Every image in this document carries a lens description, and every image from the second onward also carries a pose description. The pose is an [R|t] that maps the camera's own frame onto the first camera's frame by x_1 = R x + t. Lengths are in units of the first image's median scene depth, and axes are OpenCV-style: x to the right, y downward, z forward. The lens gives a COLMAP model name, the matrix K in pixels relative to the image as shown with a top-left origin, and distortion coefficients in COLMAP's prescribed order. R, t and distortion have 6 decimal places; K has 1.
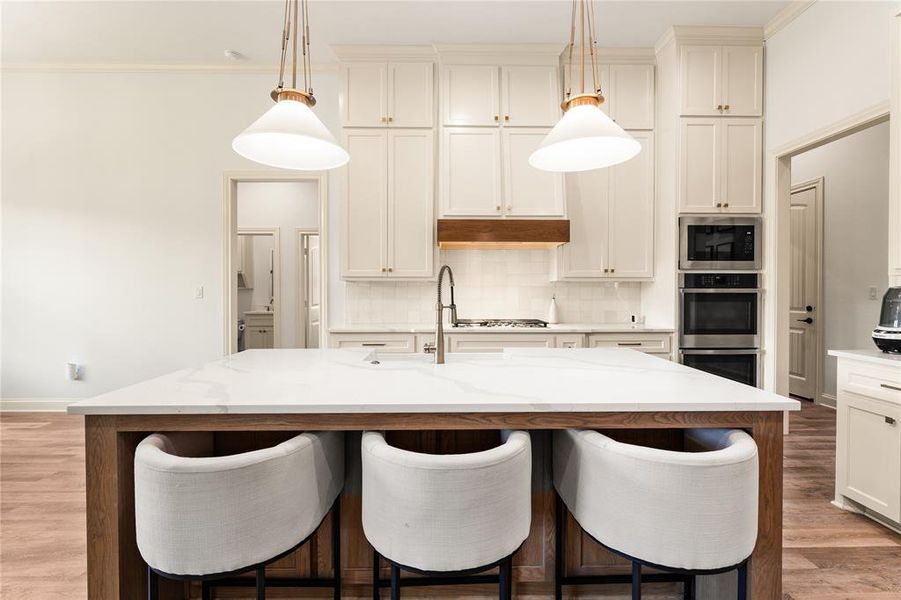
lens RADIAL K [[405.8, 0, 443.0], [0, 405.8, 293.8], [0, 0, 1]] dist [-0.001055, -0.000332]
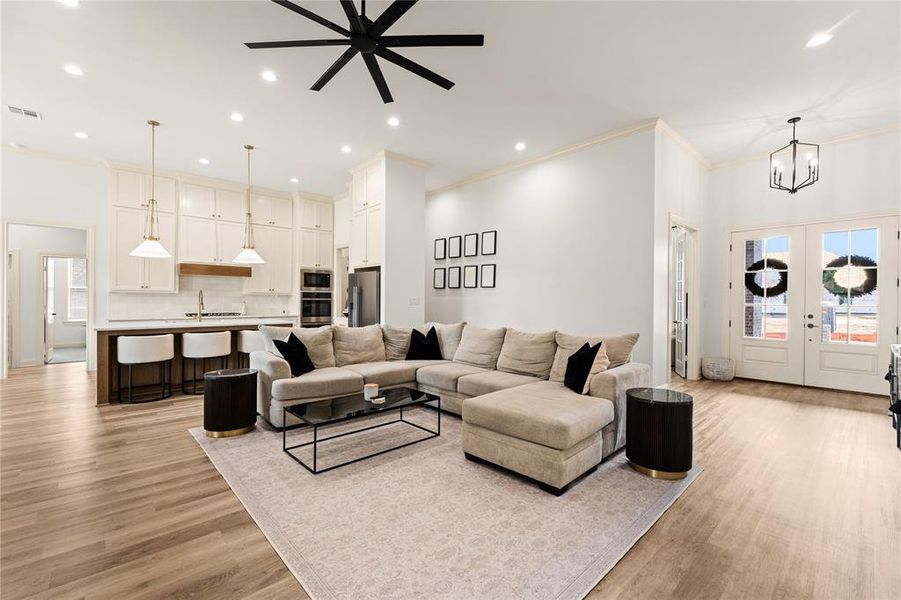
lens RADIAL K [[387.0, 0, 450.5], [0, 387.0, 300.0], [0, 0, 1]] dist [-0.001112, -0.000343]
pose [[0.746330, 0.003228, 0.665568, -0.288441], [0.000022, 0.999988, -0.004876, 0.009285], [-0.665576, 0.003654, 0.746321, -1.324161]]
